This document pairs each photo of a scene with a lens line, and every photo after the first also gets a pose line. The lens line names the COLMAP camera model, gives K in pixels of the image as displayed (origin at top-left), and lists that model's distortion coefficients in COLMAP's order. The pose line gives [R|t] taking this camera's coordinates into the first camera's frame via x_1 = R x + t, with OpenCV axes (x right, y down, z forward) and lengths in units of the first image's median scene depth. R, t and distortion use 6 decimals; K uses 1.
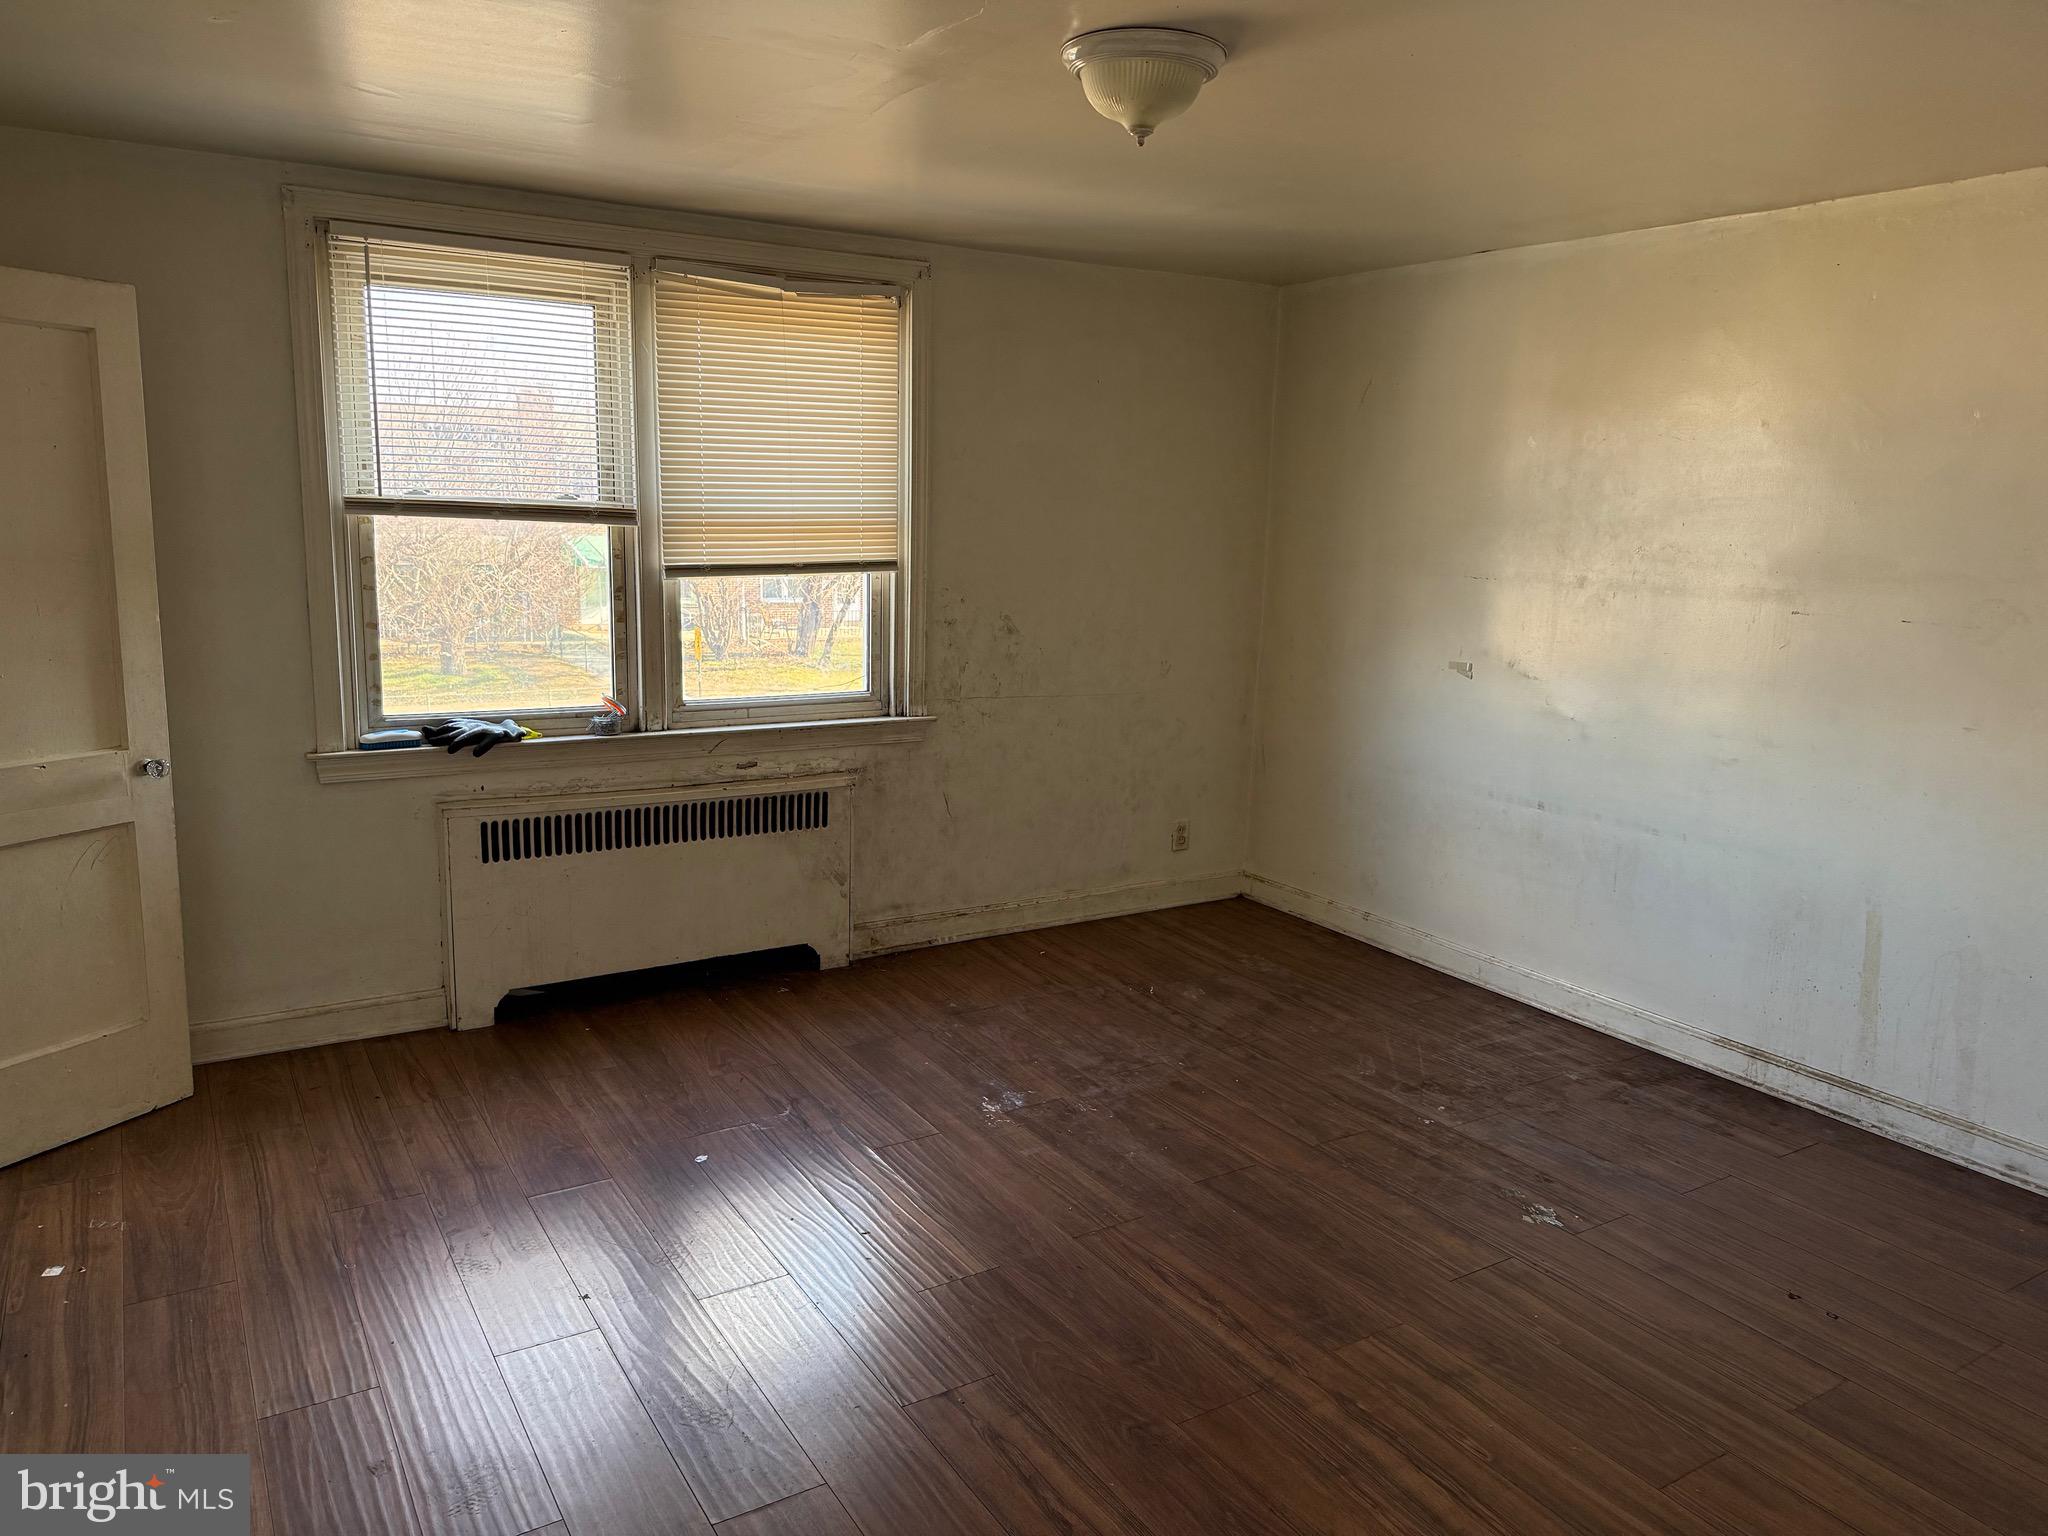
lens RADIAL K [[1434.9, 0, 1024.0], [0, 1434.9, 768.0], [0, 0, 1]] dist [0.117090, -0.206272]
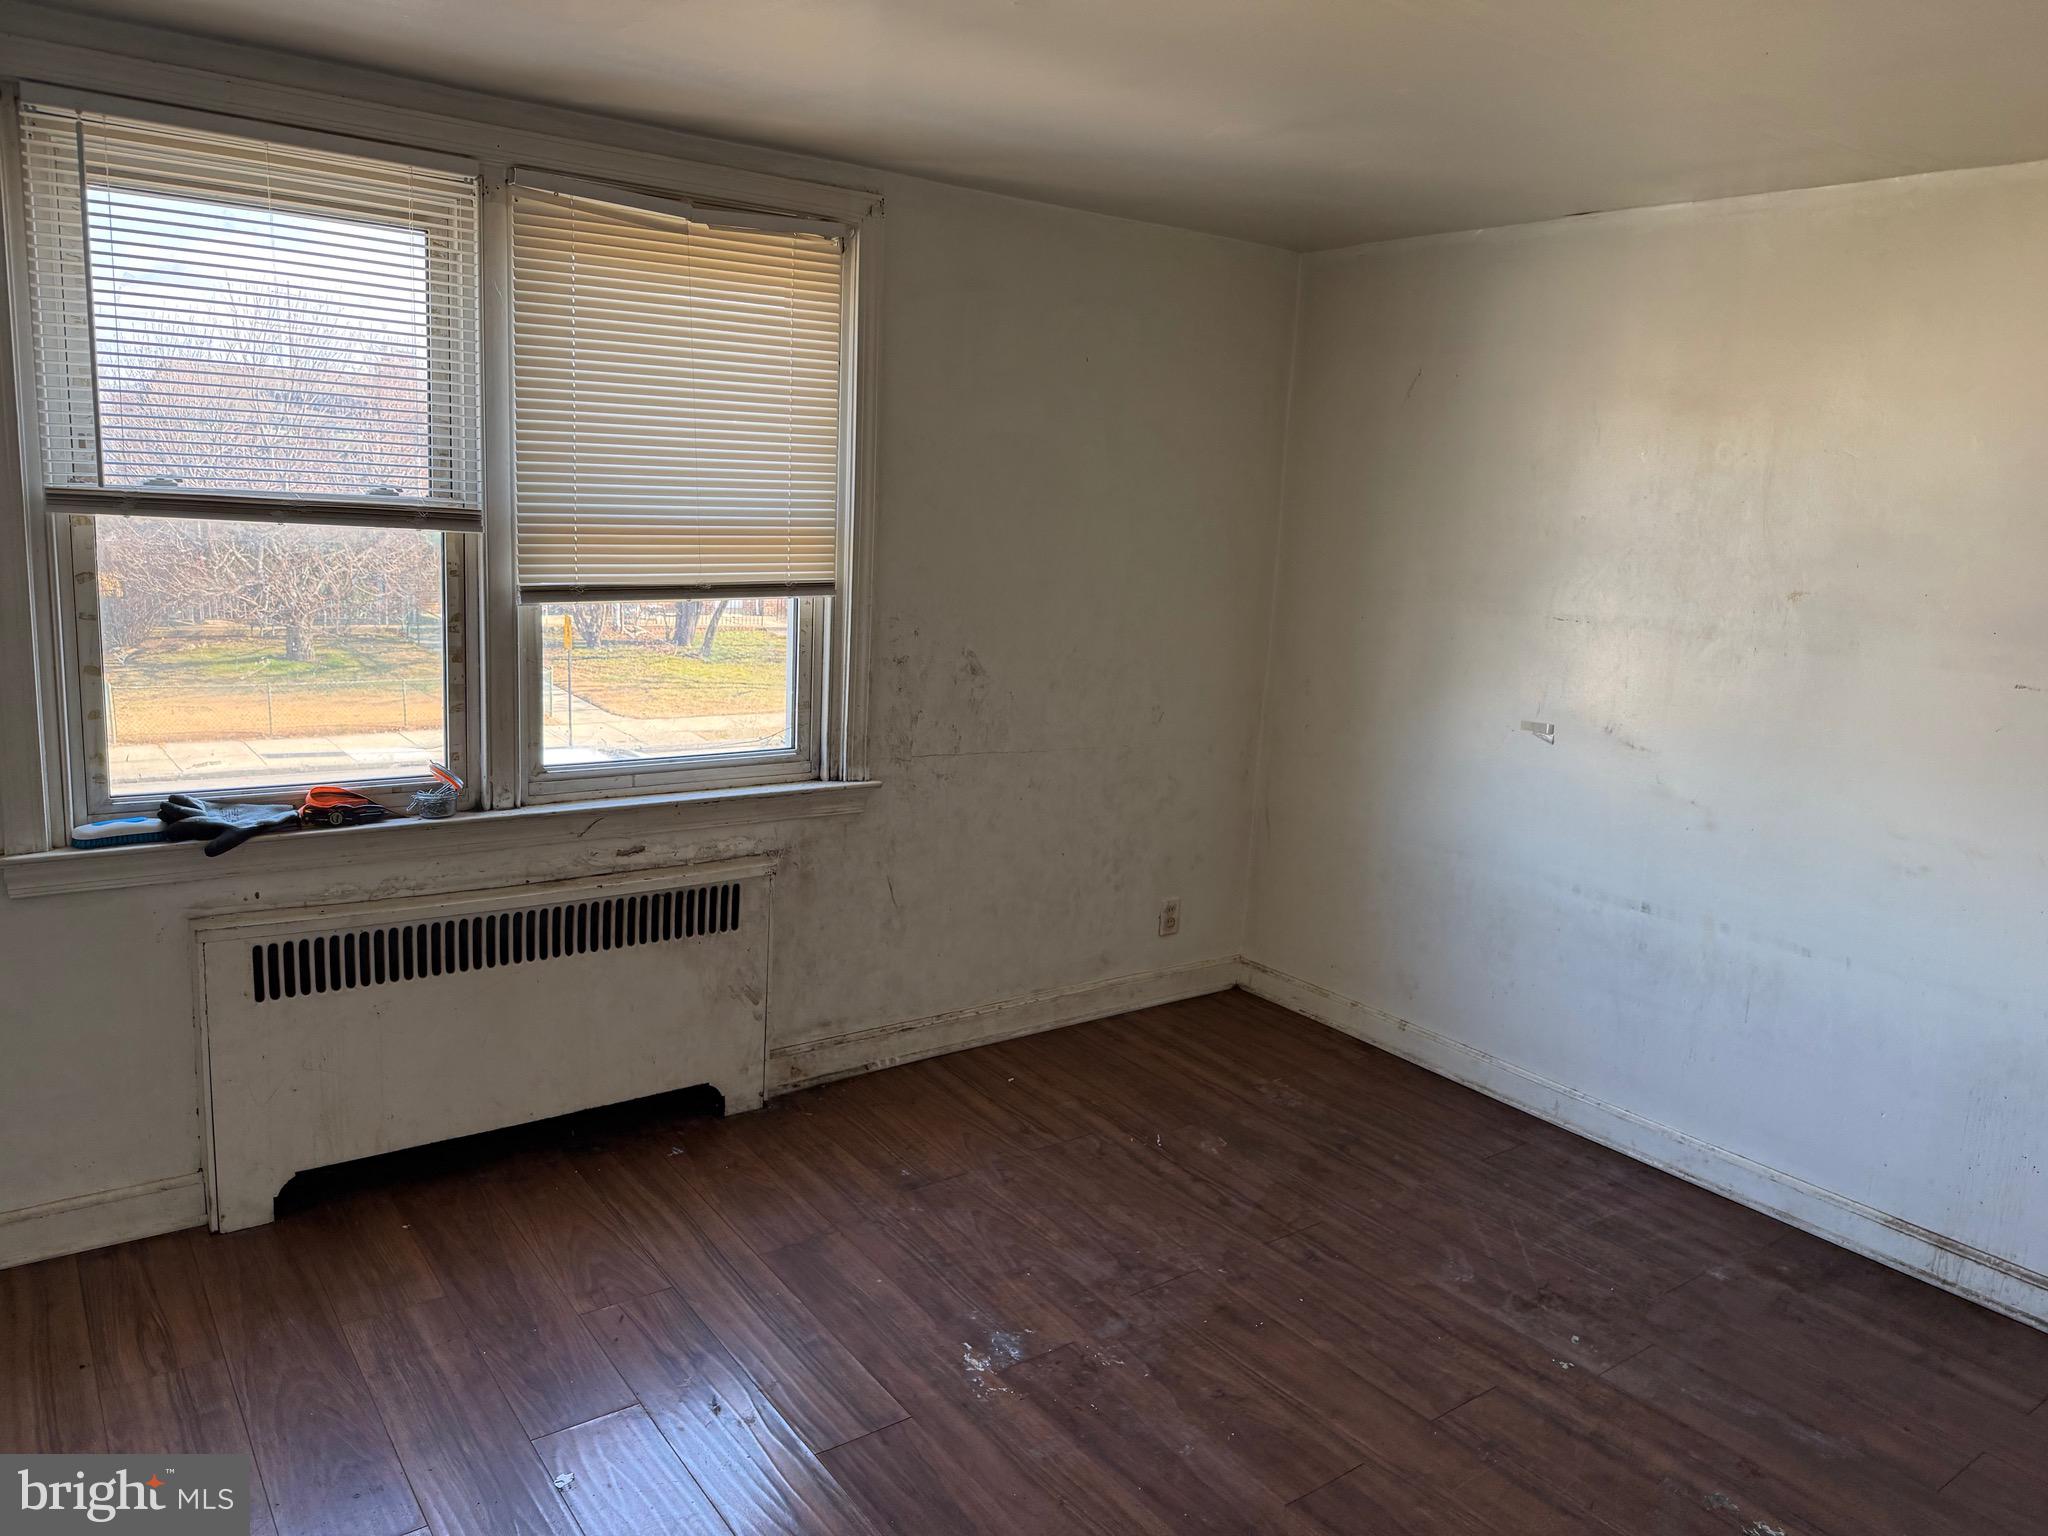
lens RADIAL K [[1449.9, 0, 1037.0], [0, 1449.9, 758.9], [0, 0, 1]] dist [0.009971, -0.021739]
pose [[0.996088, 0.010249, 0.087768, -0.053274], [-0.010224, 0.999947, -0.000729, -0.056633], [-0.087771, -0.000171, 0.996141, 0.253687]]
